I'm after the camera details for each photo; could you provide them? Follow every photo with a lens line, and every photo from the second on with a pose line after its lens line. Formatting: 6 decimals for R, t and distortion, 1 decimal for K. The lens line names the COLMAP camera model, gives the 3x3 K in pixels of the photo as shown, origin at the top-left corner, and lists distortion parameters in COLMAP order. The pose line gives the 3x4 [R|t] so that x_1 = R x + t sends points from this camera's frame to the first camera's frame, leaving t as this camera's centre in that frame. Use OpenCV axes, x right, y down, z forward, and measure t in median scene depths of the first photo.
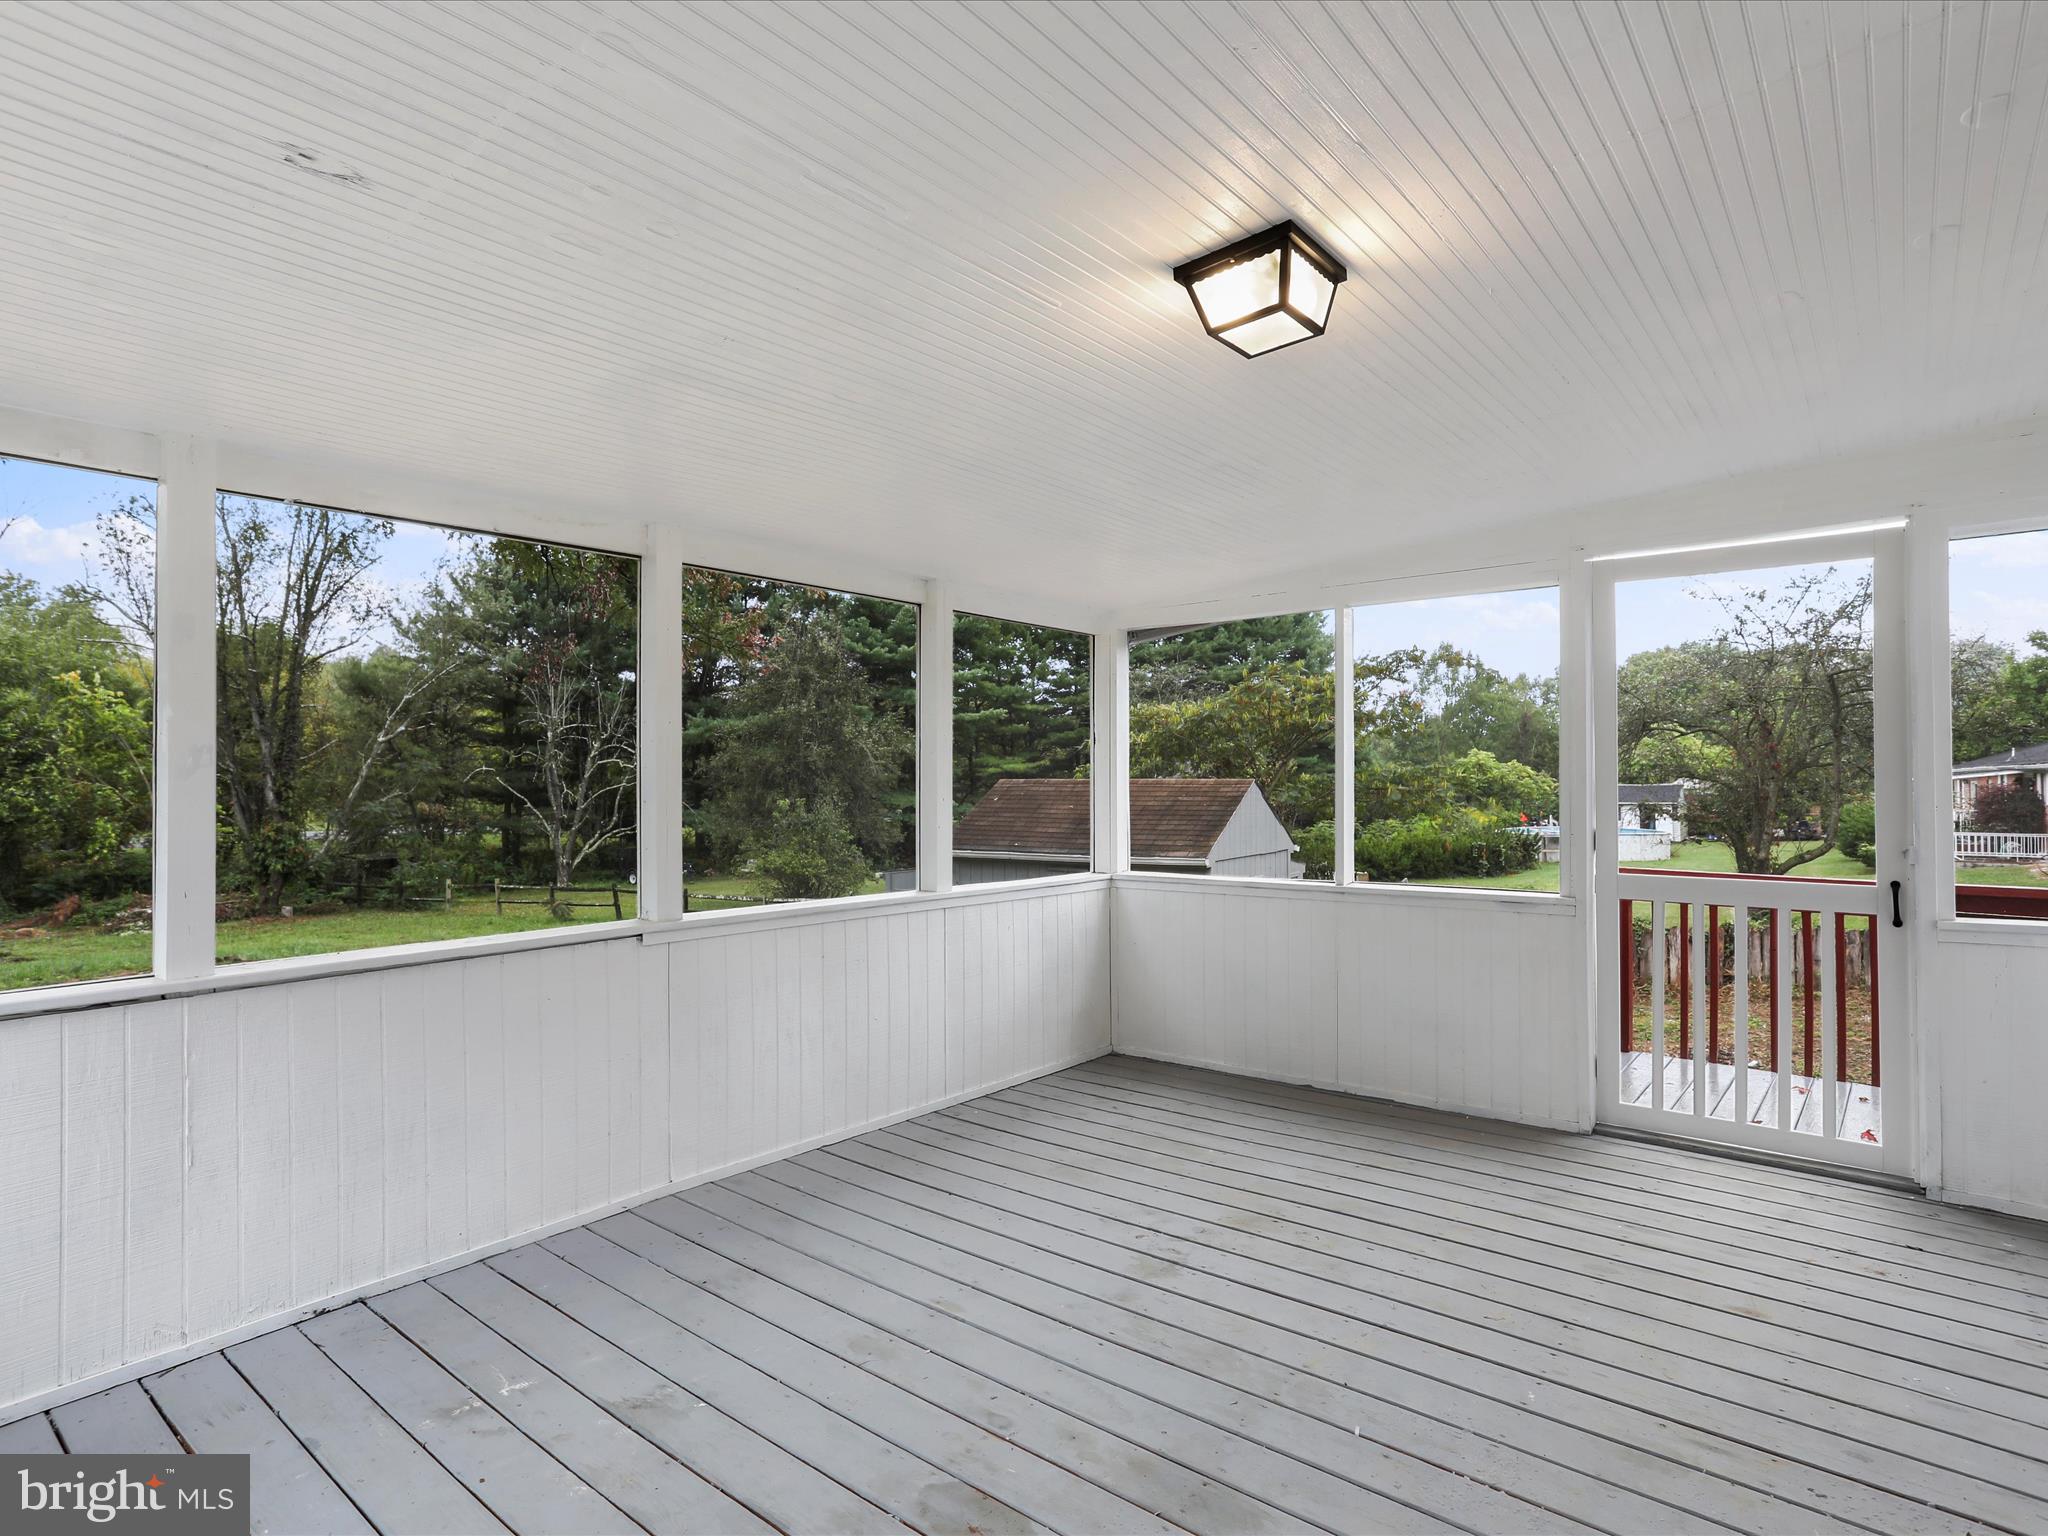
lens RADIAL K [[1080.9, 0, 1029.3], [0, 1080.9, 777.9], [0, 0, 1]] dist [0.001622, -0.000134]
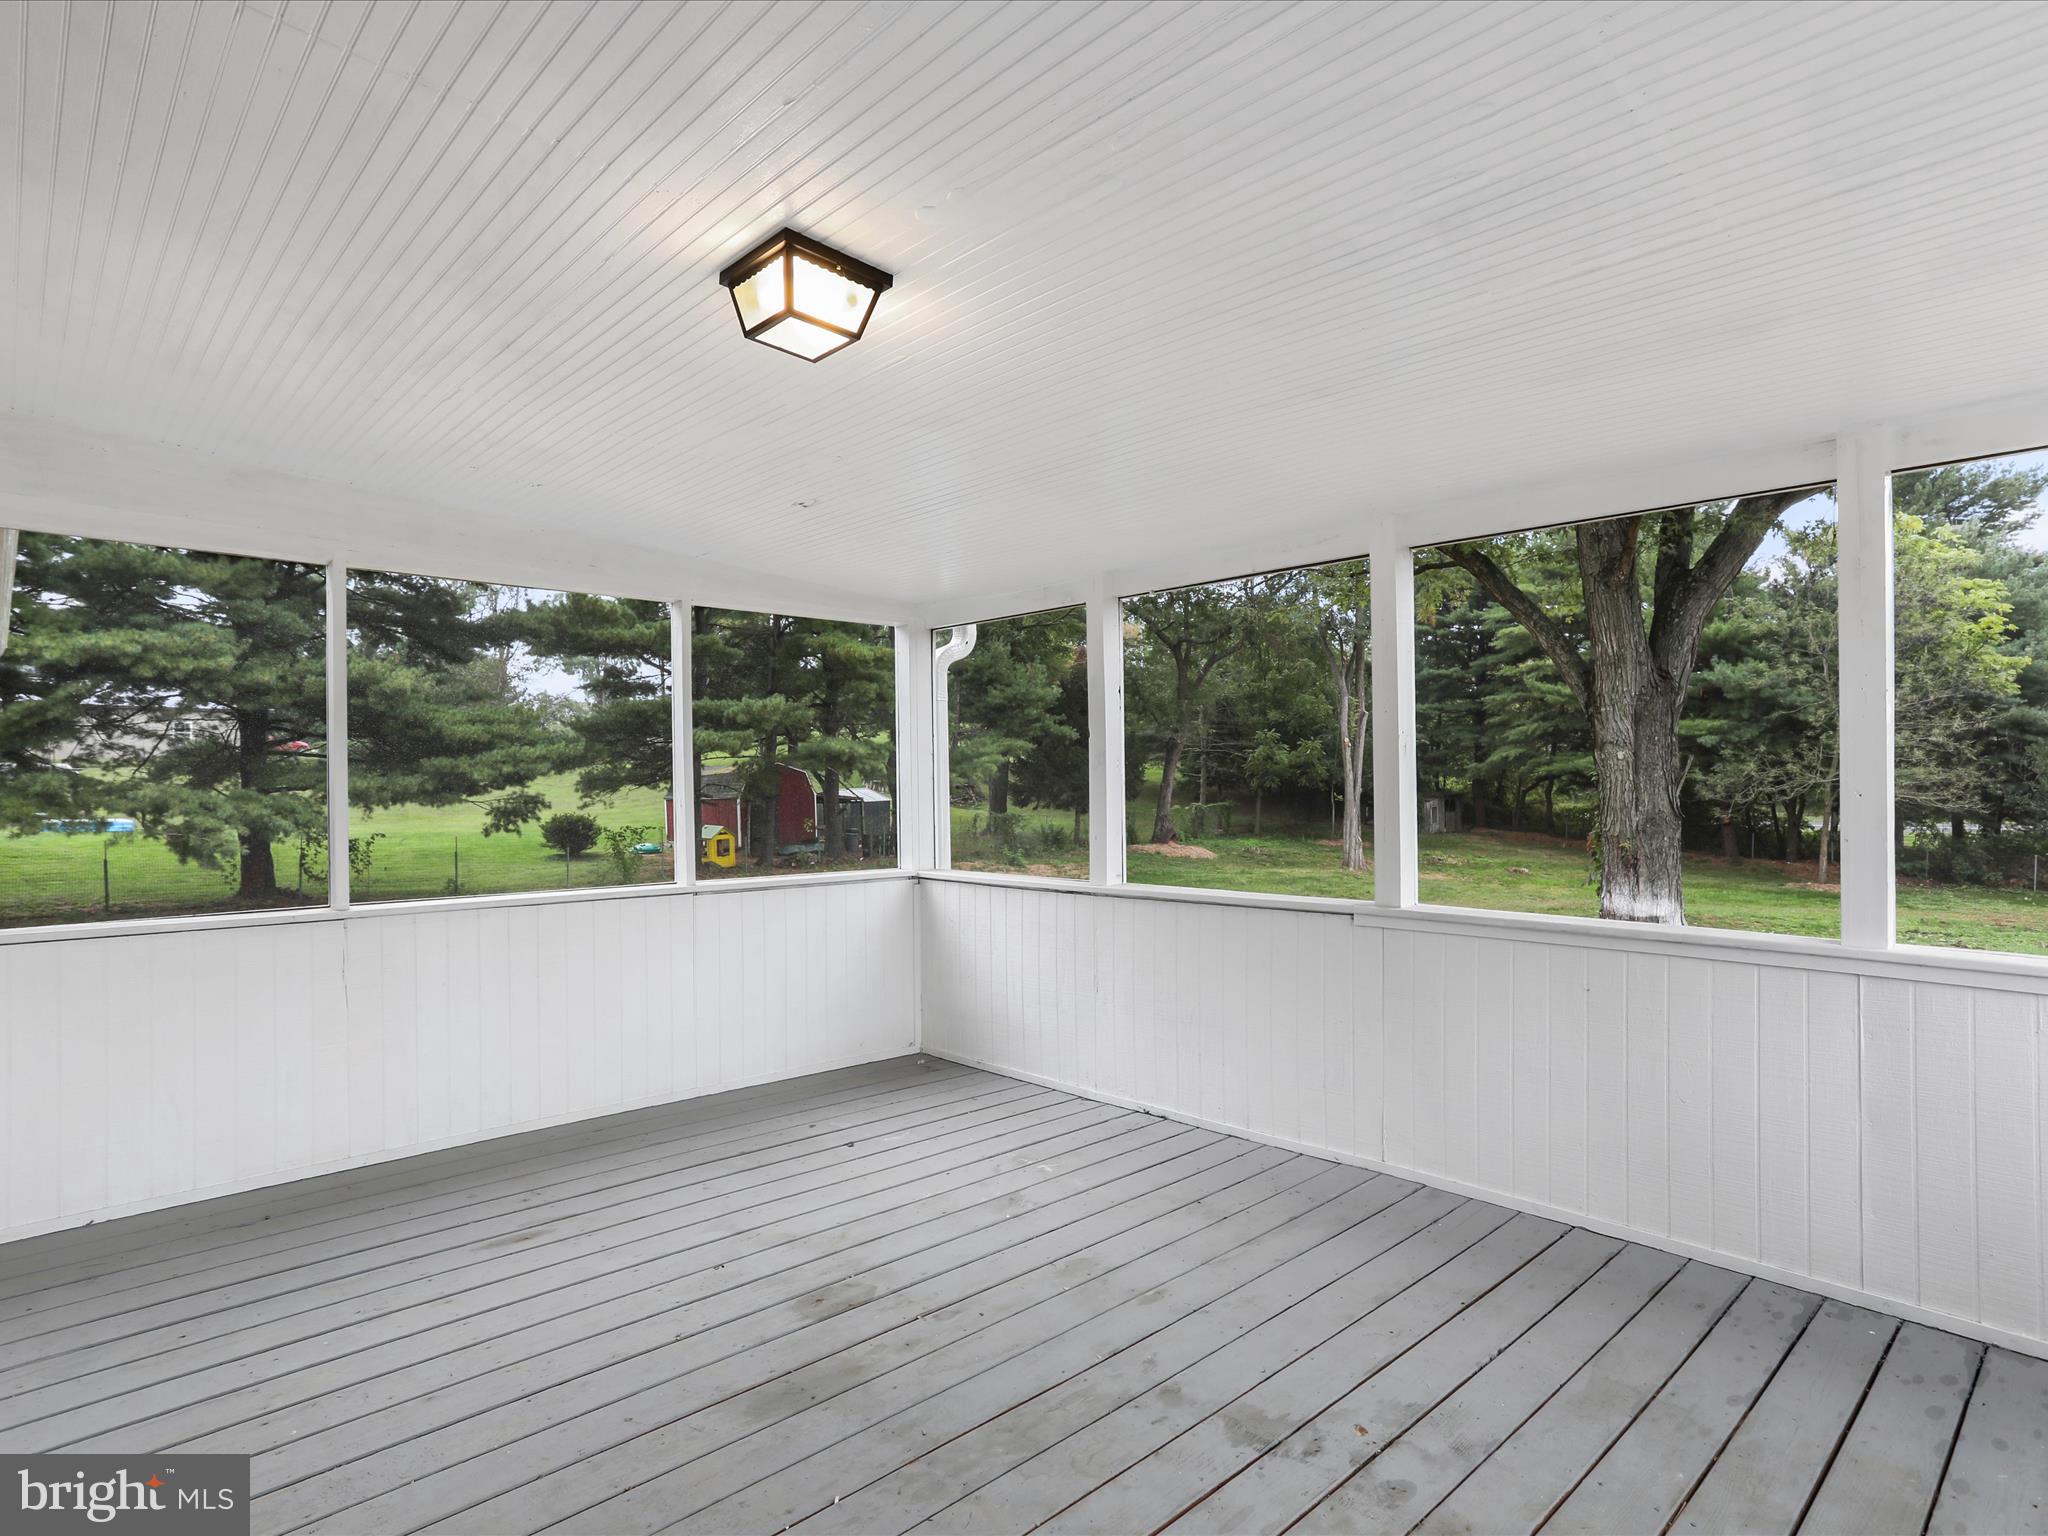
lens RADIAL K [[1137.2, 0, 1034.9], [0, 1137.2, 771.0], [0, 0, 1]] dist [-0.031056, 0.030851]
pose [[-0.124790, -0.005270, -0.992169, 0.876104], [0.016356, 0.999839, -0.007368, 0.011947], [0.992048, -0.017148, -0.124684, 0.934900]]
